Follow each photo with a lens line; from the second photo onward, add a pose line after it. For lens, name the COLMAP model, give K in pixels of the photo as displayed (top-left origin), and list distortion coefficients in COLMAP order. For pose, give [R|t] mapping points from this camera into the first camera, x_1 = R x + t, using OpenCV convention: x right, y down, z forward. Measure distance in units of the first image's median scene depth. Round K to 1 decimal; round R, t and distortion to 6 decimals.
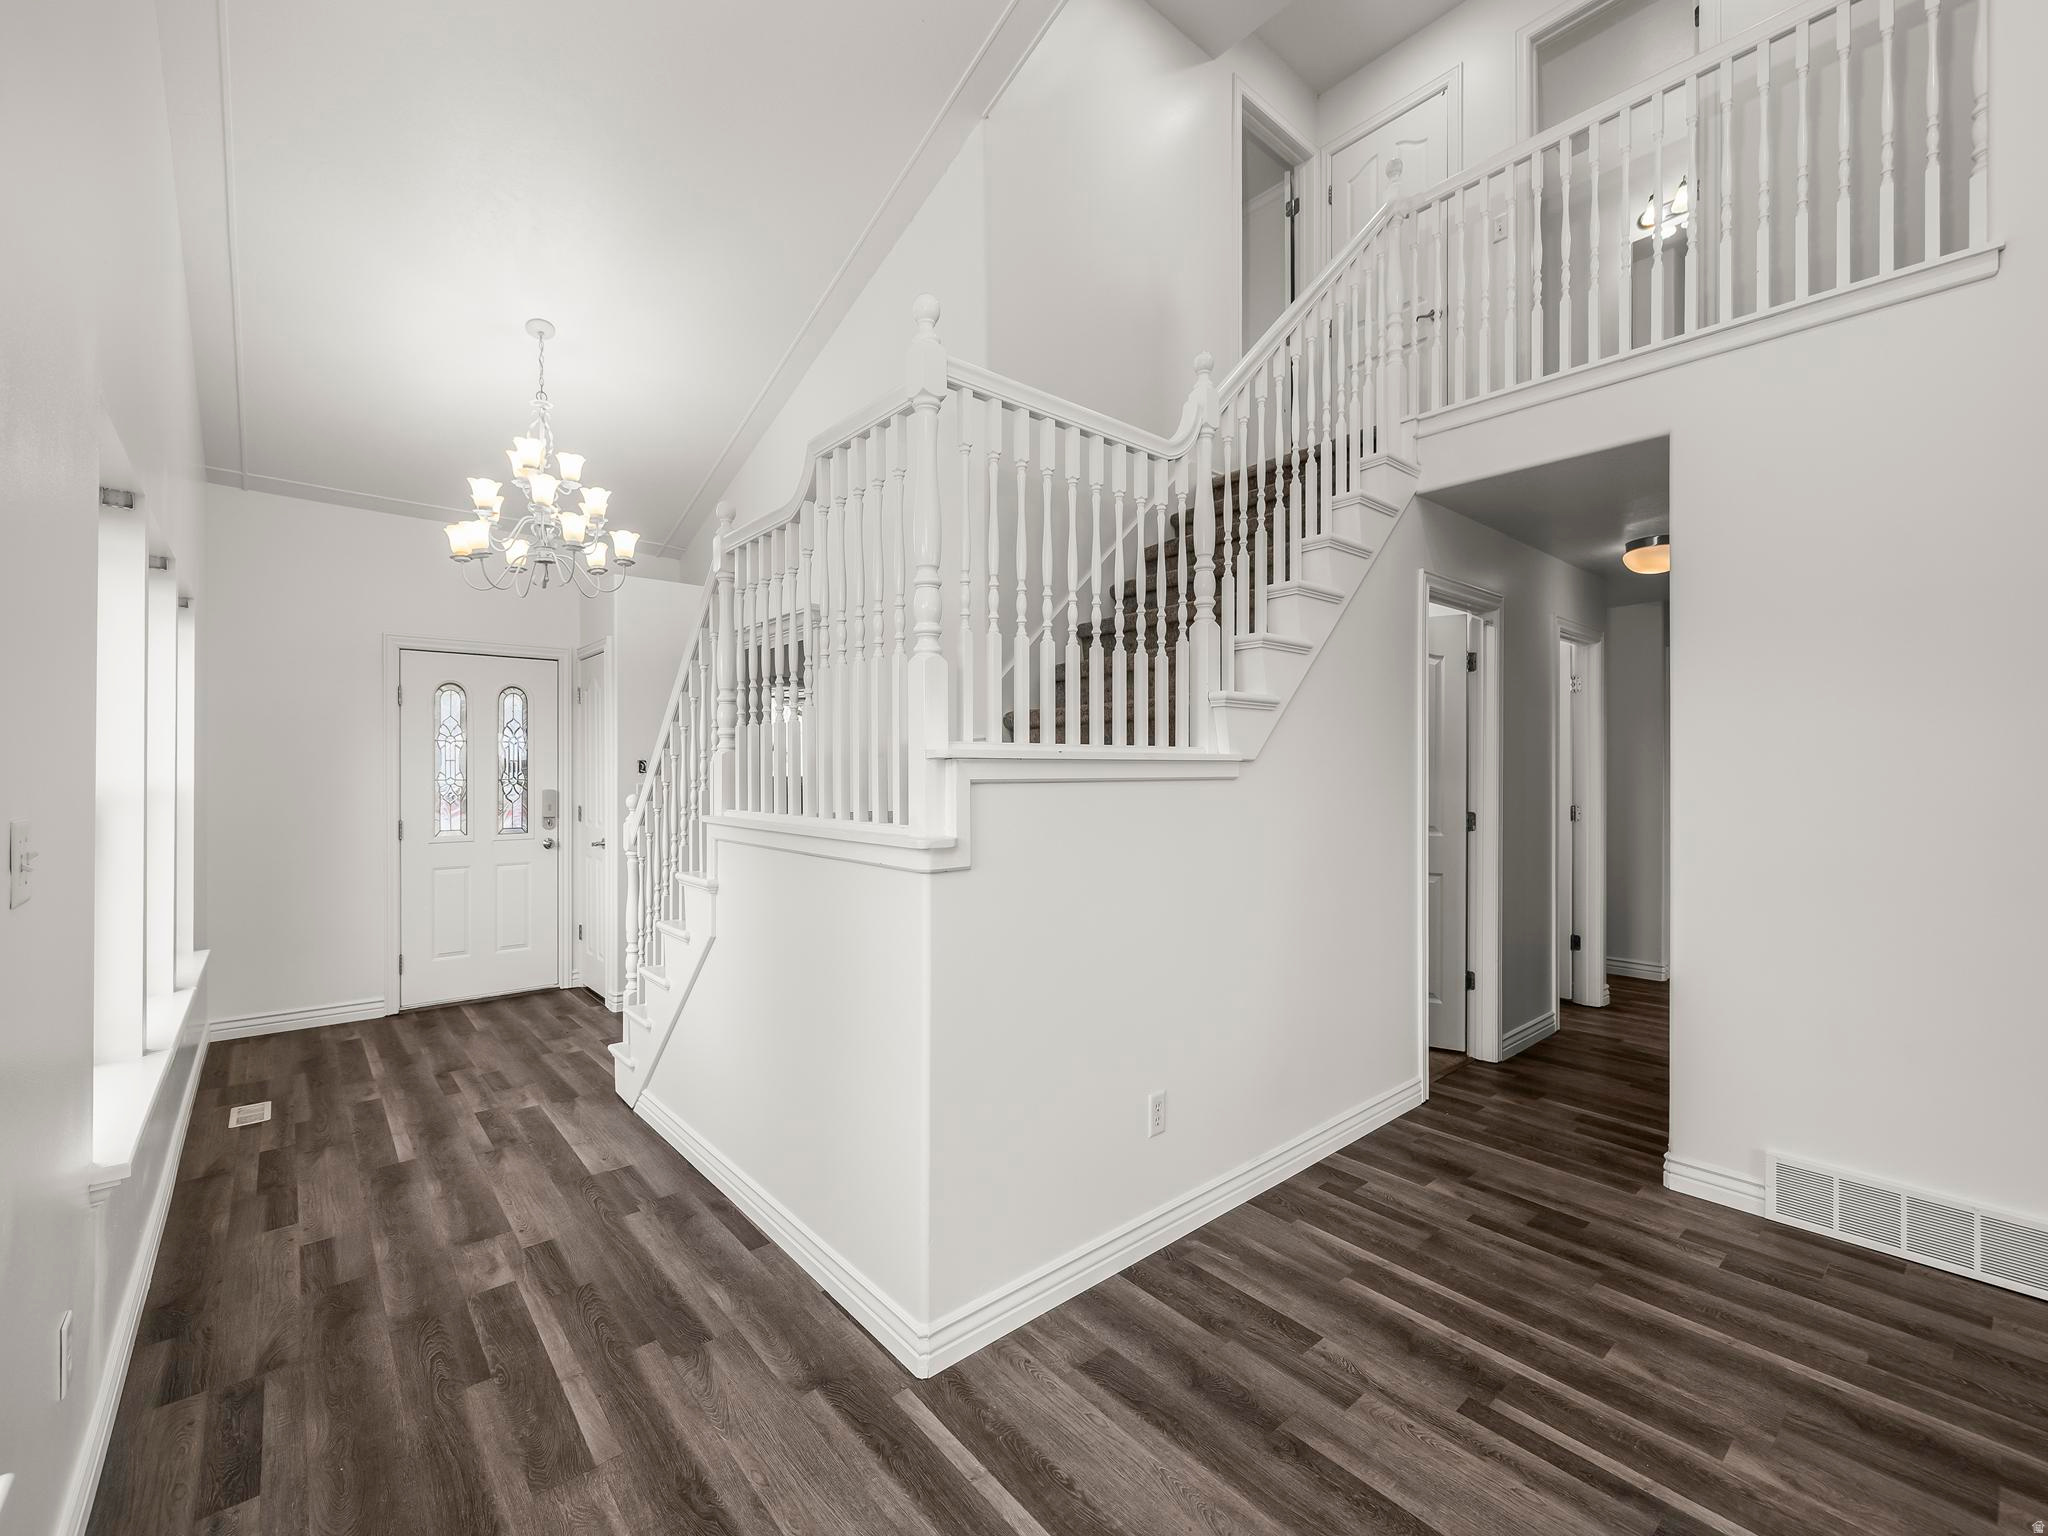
lens RADIAL K [[864.6, 0, 1025.0], [0, 864.6, 767.5], [0, 0, 1]] dist [-0.001555, 0.000243]
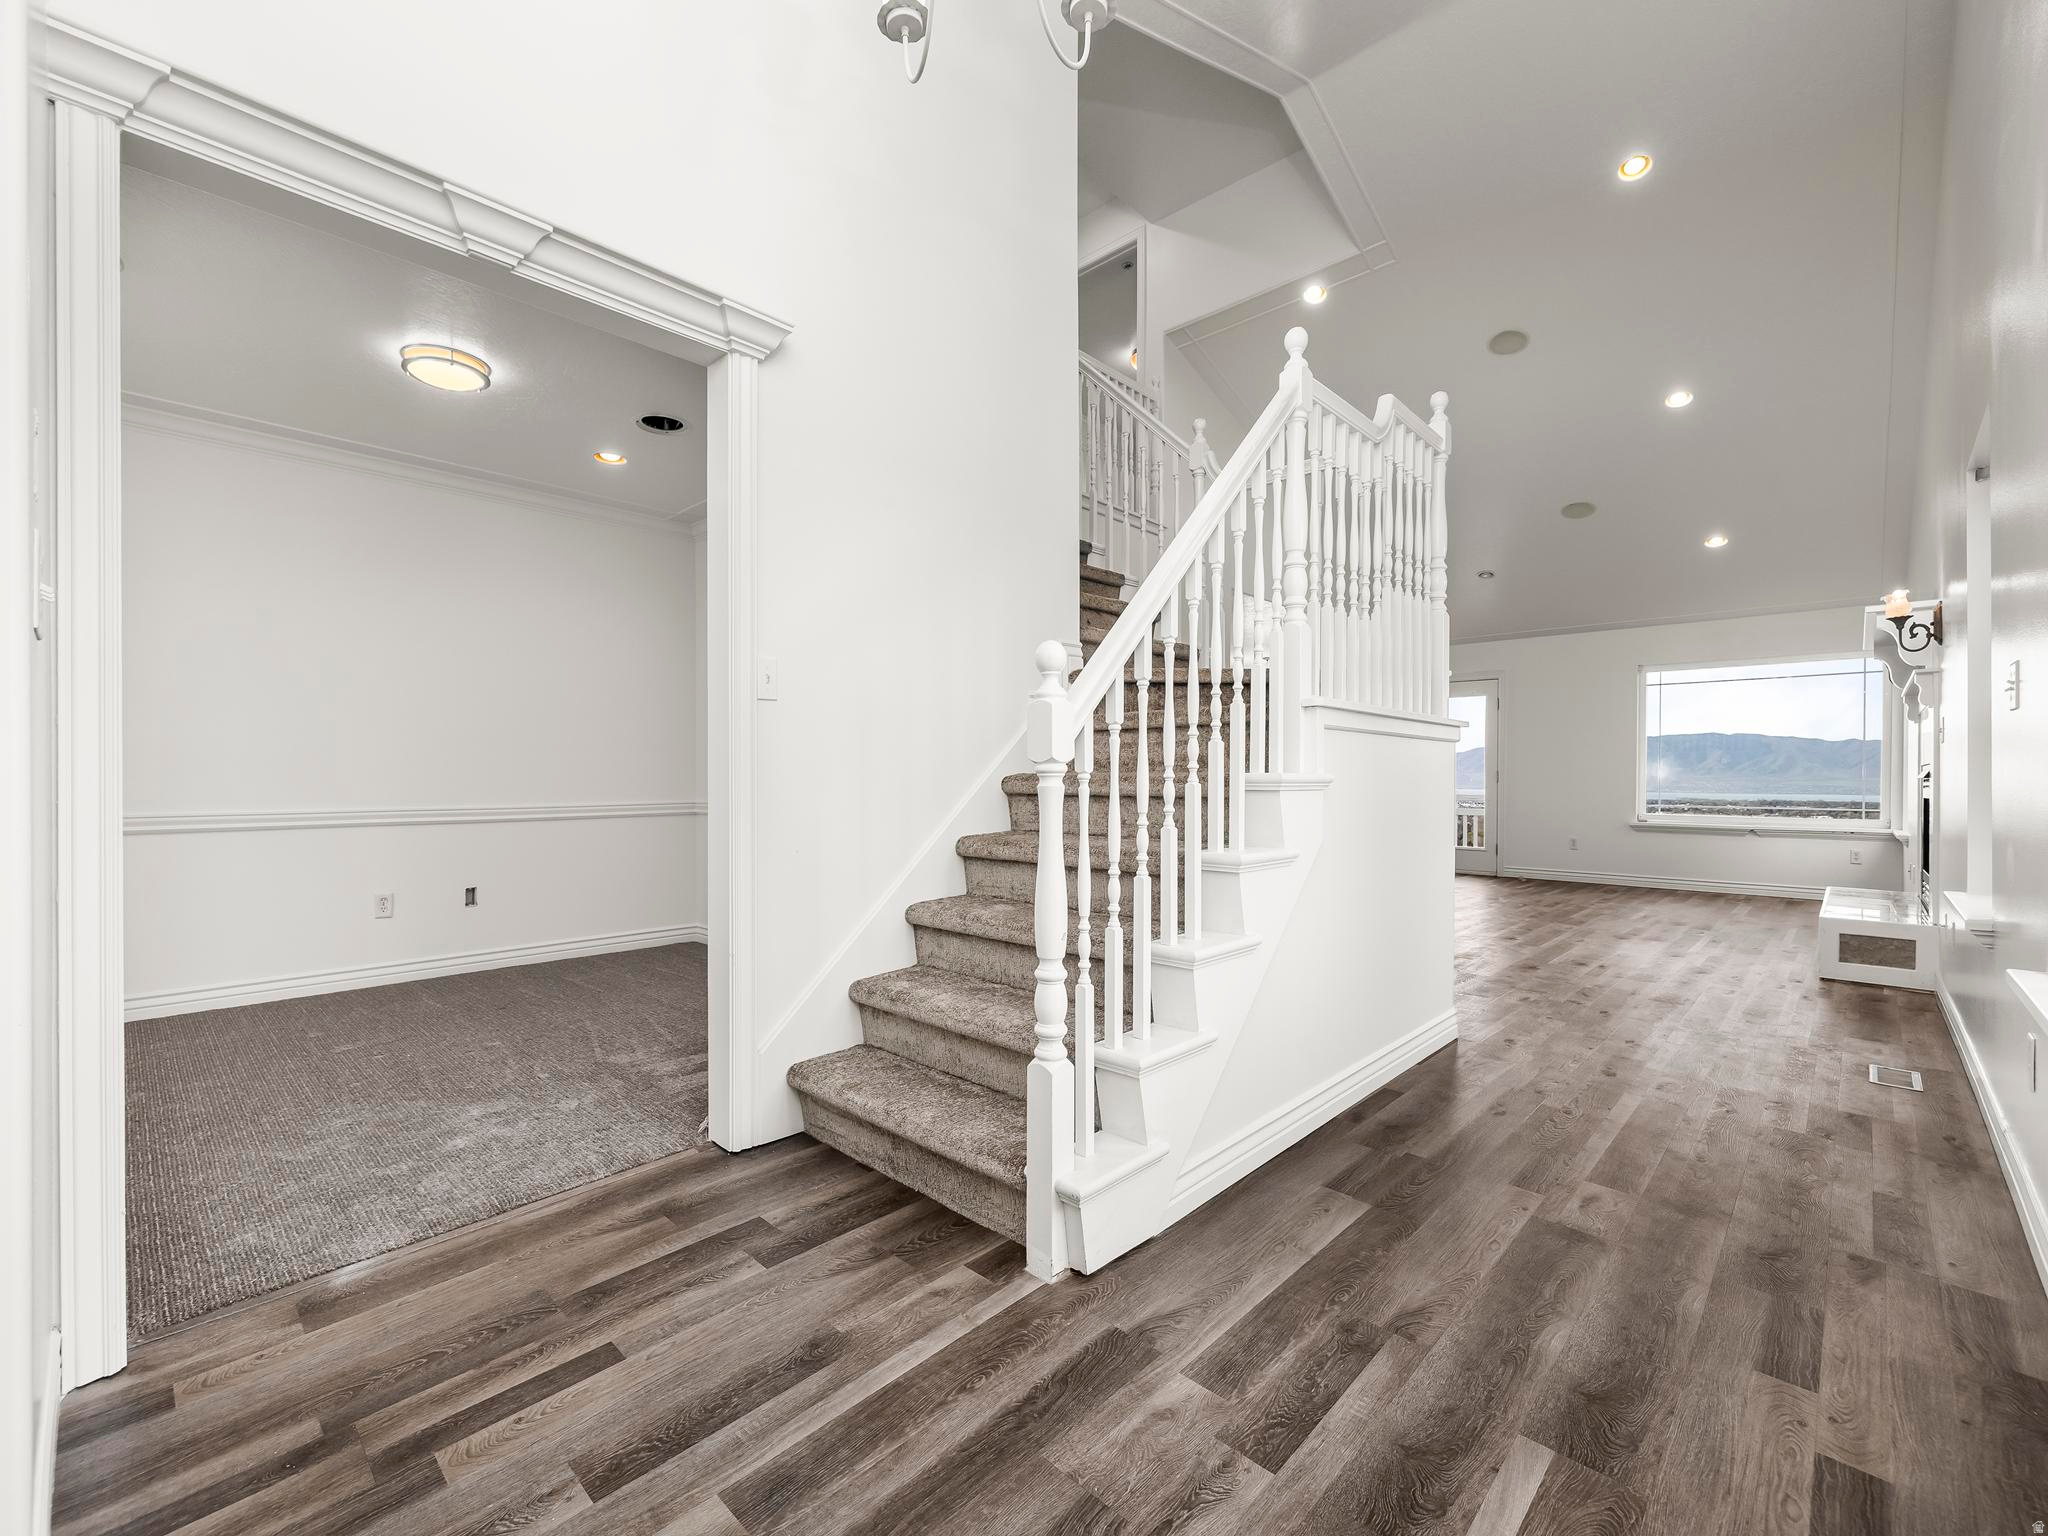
lens RADIAL K [[864.6, 0, 1024.3], [0, 864.6, 773.8], [0, 0, 1]] dist [-0.001555, 0.000243]
pose [[-0.093150, 0.004090, 0.995644, -1.160831], [-0.005106, 0.999976, -0.004585, 0.137797], [-0.995639, -0.005511, -0.093127, 1.346371]]
